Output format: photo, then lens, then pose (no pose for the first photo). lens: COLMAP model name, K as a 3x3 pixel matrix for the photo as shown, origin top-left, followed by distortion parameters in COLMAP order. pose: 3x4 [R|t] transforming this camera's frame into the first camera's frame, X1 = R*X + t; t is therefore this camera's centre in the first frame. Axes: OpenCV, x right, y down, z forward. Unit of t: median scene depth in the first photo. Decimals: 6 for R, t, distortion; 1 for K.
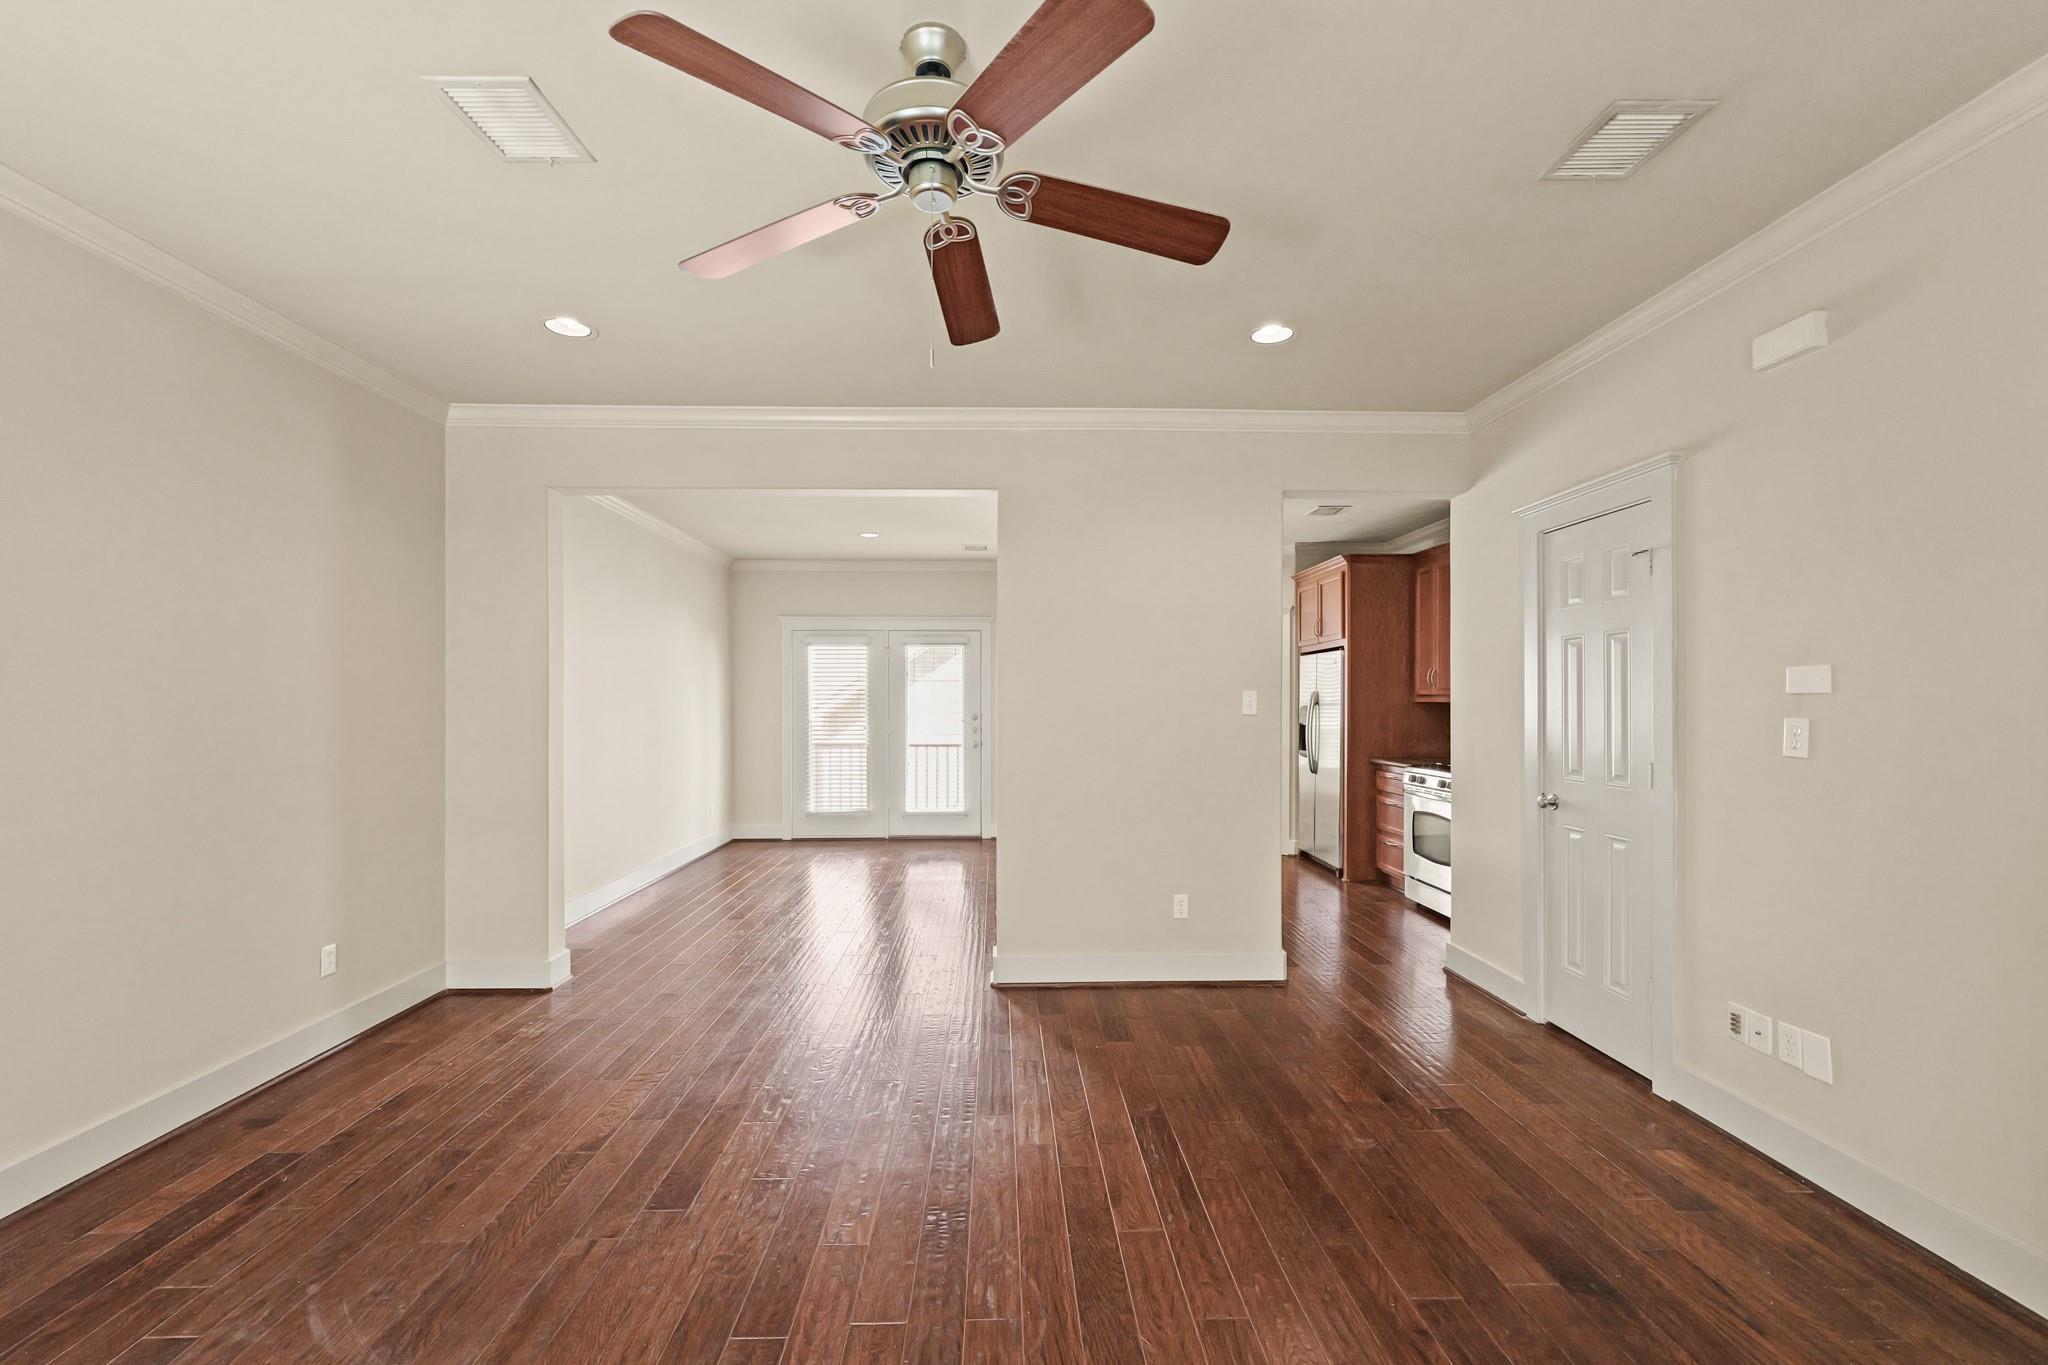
lens RADIAL K [[846.1, 0, 1022.5], [0, 846.1, 704.6], [0, 0, 1]] dist [-0.002240, -0.000408]
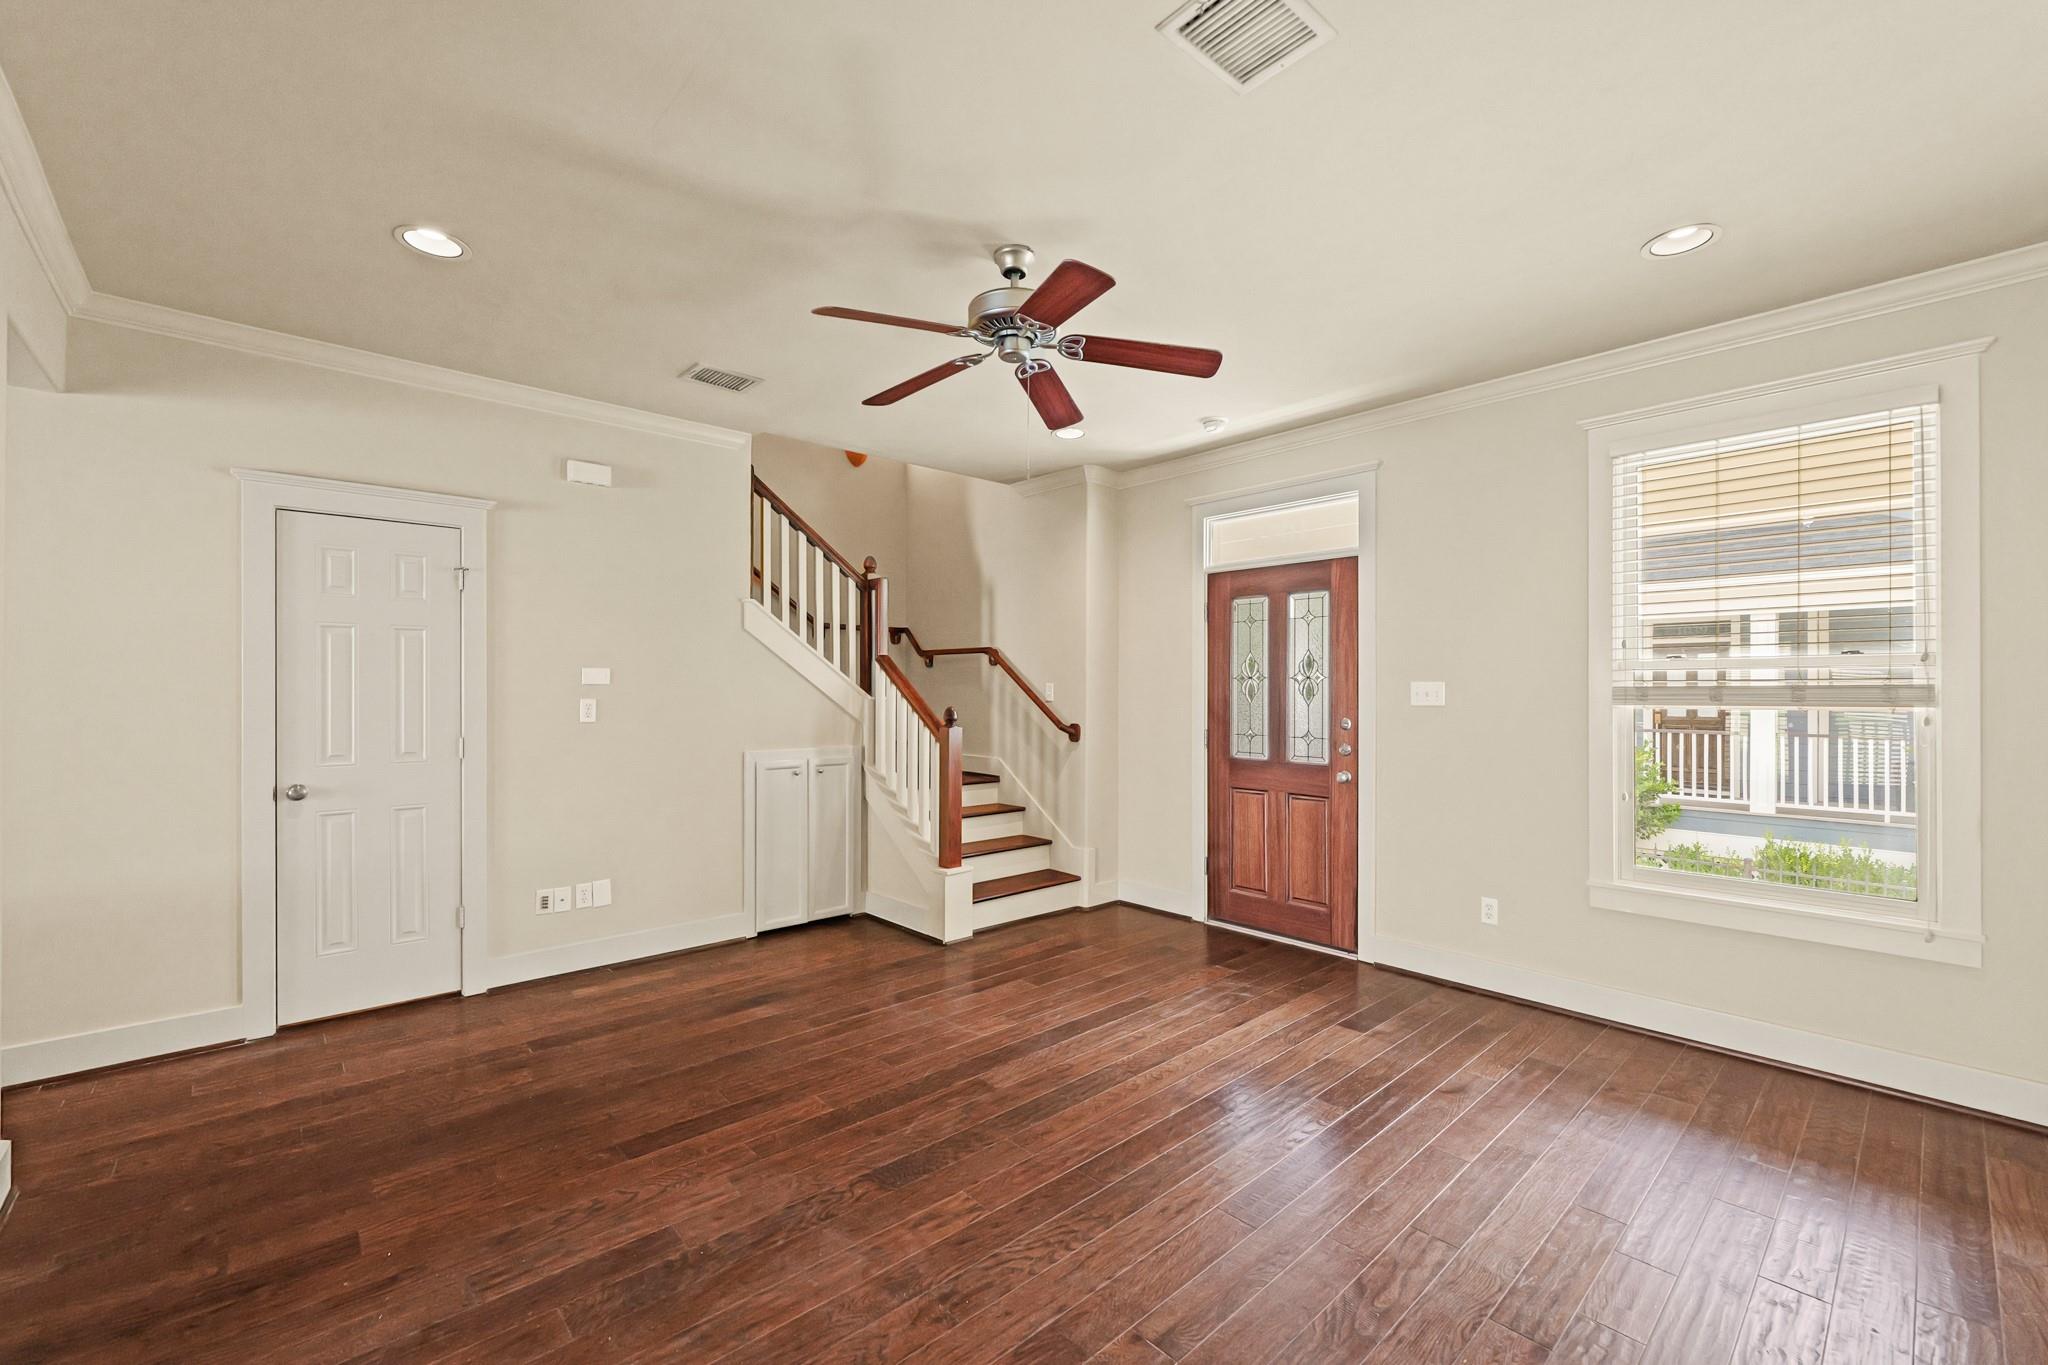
lens RADIAL K [[839.6, 0, 1021.7], [0, 839.6, 691.0], [0, 0, 1]] dist [-0.001178, 0.000001]
pose [[-0.648389, -0.002755, 0.761304, -0.556040], [0.000140, 0.999993, 0.003737, -0.003759], [-0.761309, 0.002530, -0.648385, 0.868941]]
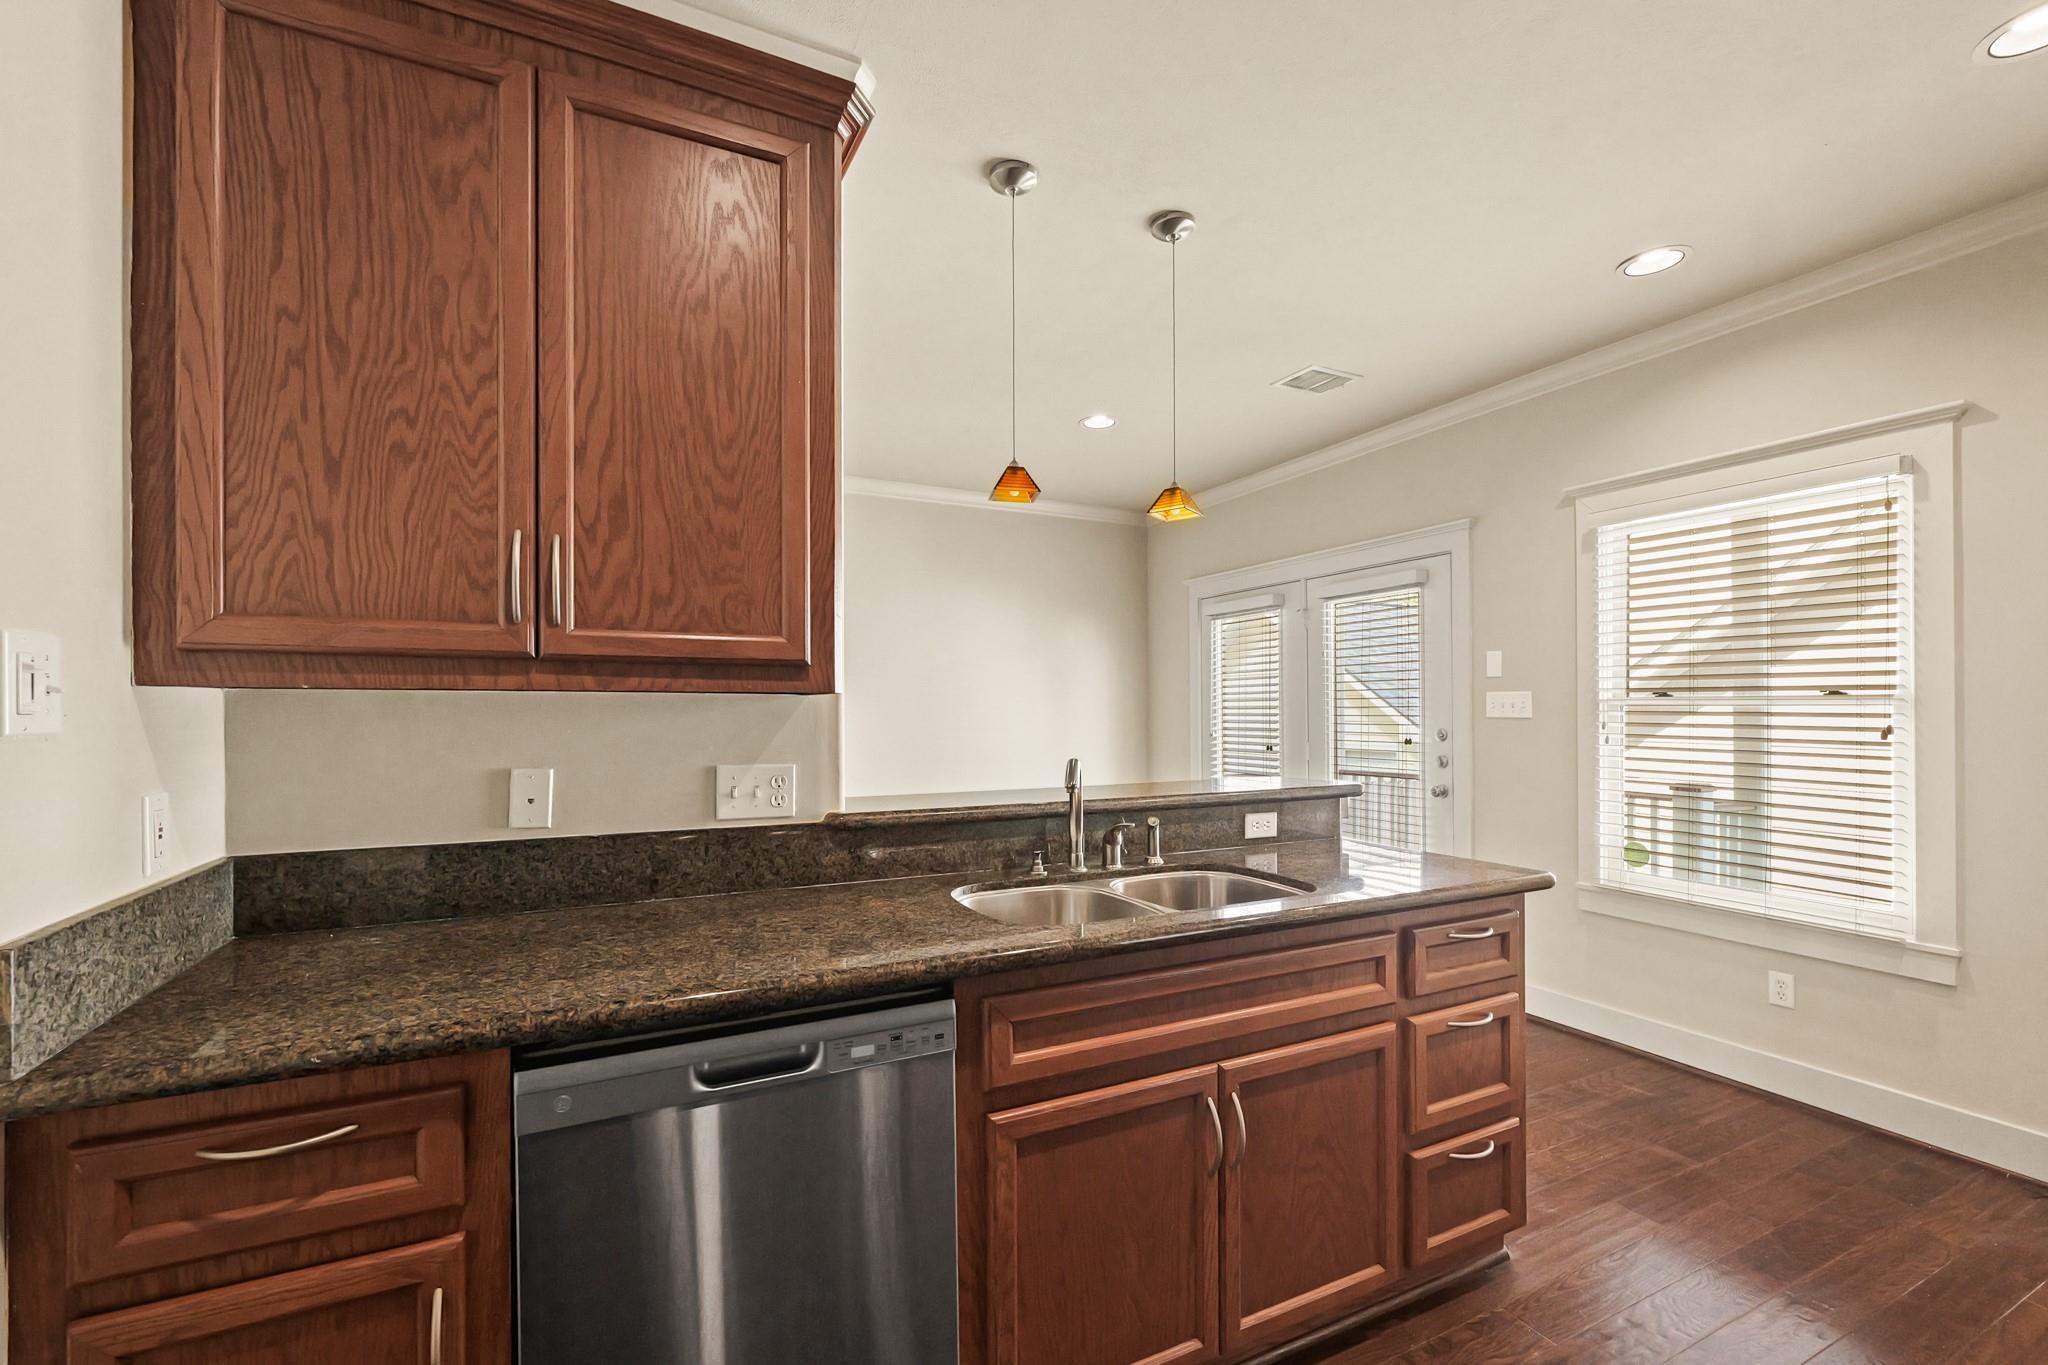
lens RADIAL K [[853.6, 0, 1016.9], [0, 853.6, 711.7], [0, 0, 1]] dist [-0.000930, 0.000176]
pose [[0.414114, -0.000403, -0.910225, 0.598952], [-0.001576, 0.999998, -0.001159, 0.005135], [0.910224, 0.001915, 0.414112, 1.219587]]
